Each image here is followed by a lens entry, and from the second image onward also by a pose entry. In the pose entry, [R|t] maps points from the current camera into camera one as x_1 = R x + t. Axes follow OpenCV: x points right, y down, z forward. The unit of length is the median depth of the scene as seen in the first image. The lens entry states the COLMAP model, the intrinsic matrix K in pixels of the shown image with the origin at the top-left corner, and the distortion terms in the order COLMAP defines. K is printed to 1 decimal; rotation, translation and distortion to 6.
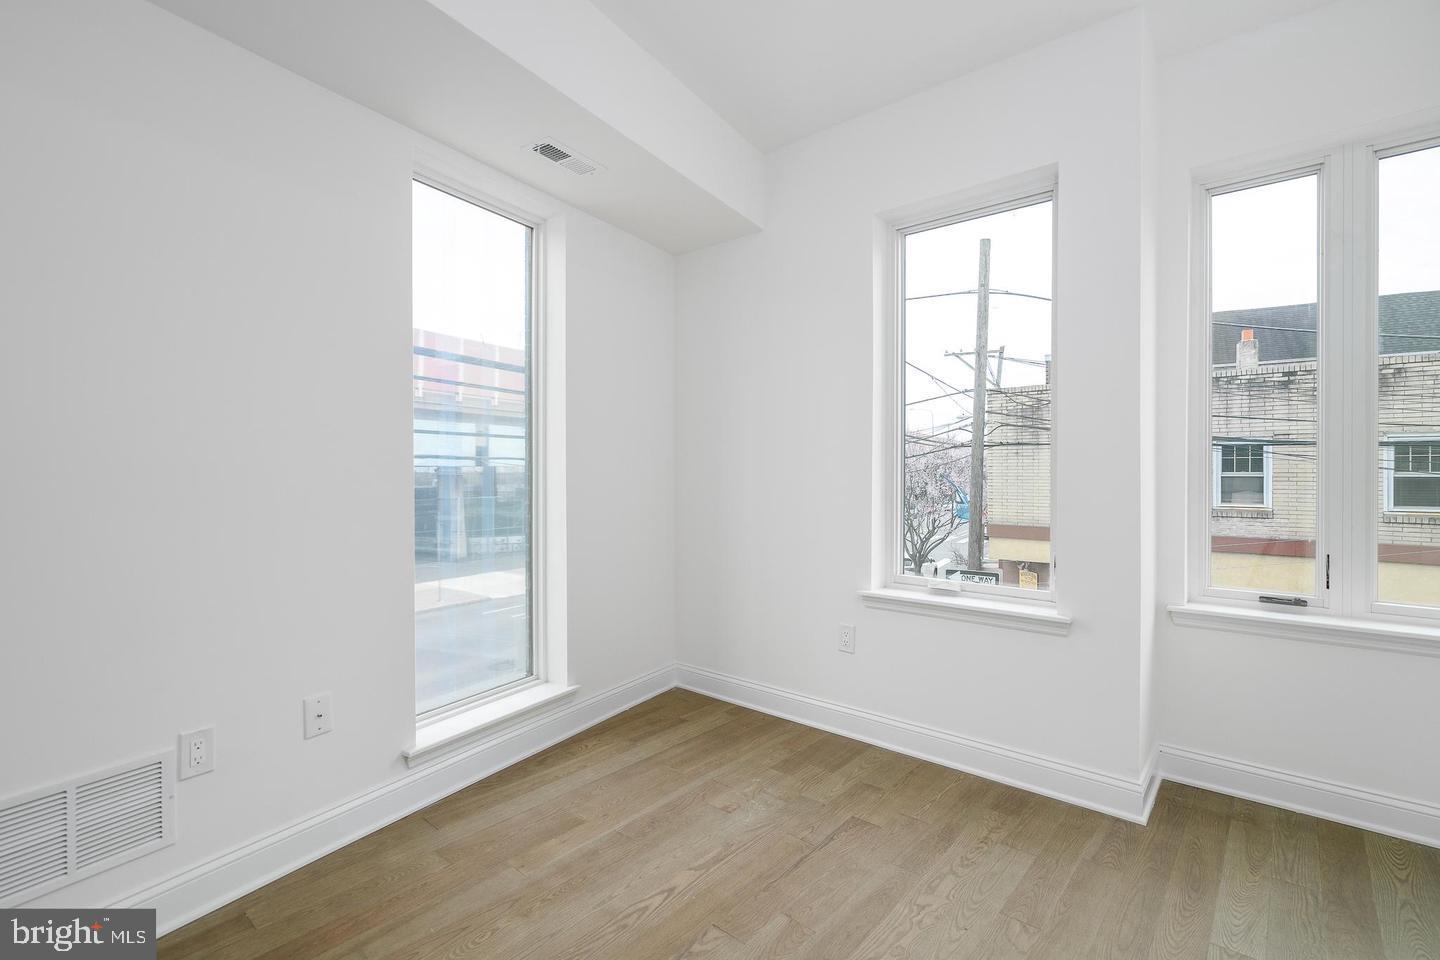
lens RADIAL K [[657.5, 0, 720.7], [0, 657.5, 478.4], [0, 0, 1]] dist [-0.003517, 0.002921]
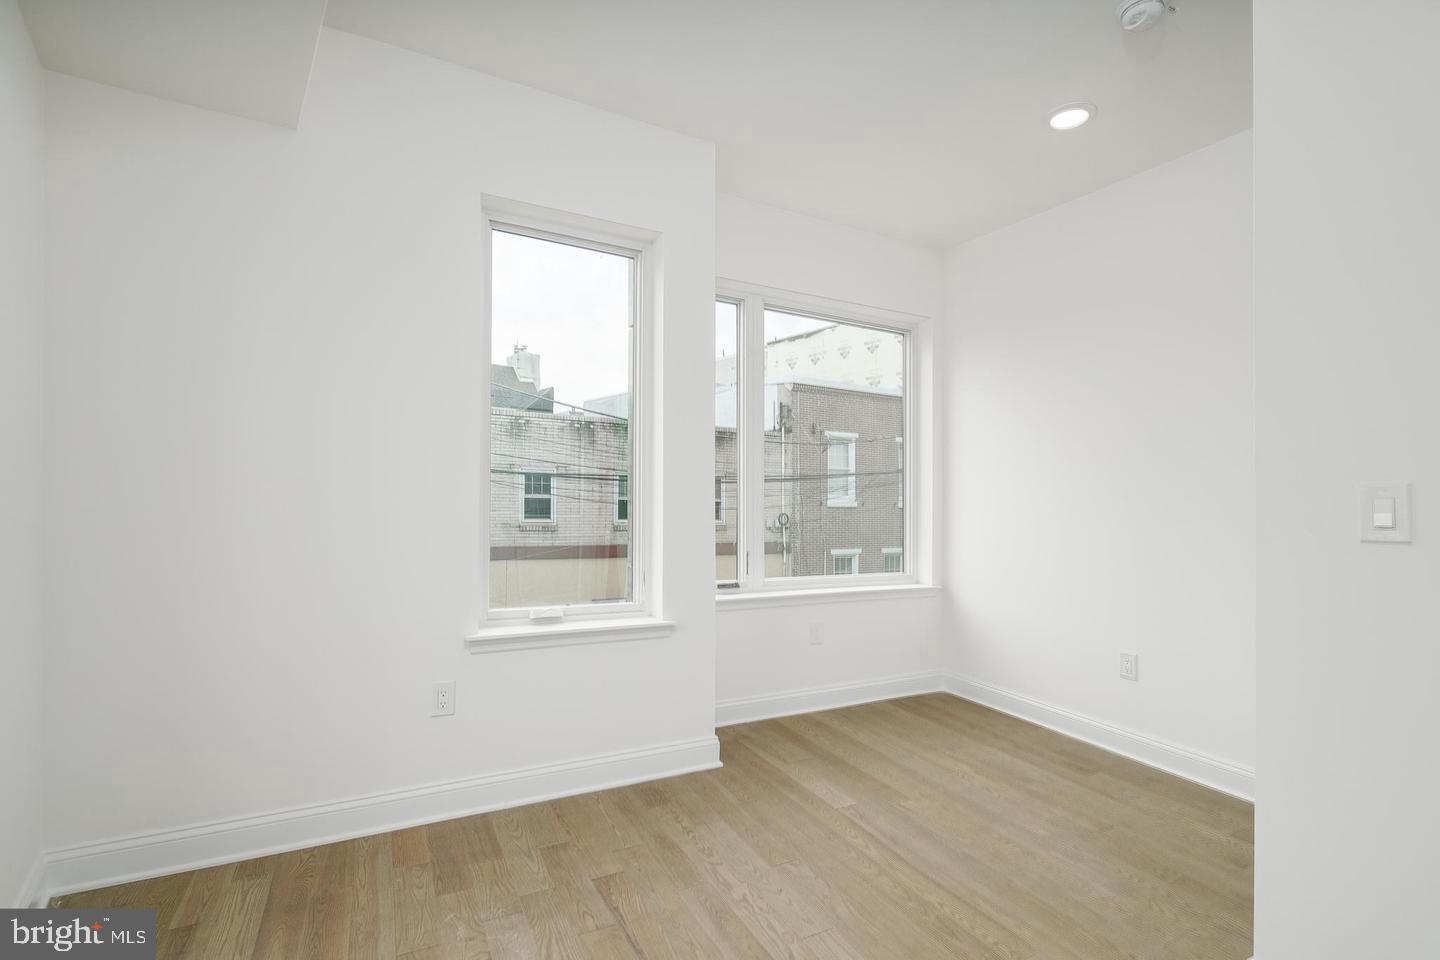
lens RADIAL K [[657.5, 0, 720.2], [0, 657.5, 492.7], [0, 0, 1]] dist [-0.003517, 0.002921]
pose [[0.359667, 0.017120, 0.932924, -0.548667], [-0.015618, 0.999802, -0.012326, -0.006619], [-0.932950, -0.010137, 0.359863, 0.485724]]
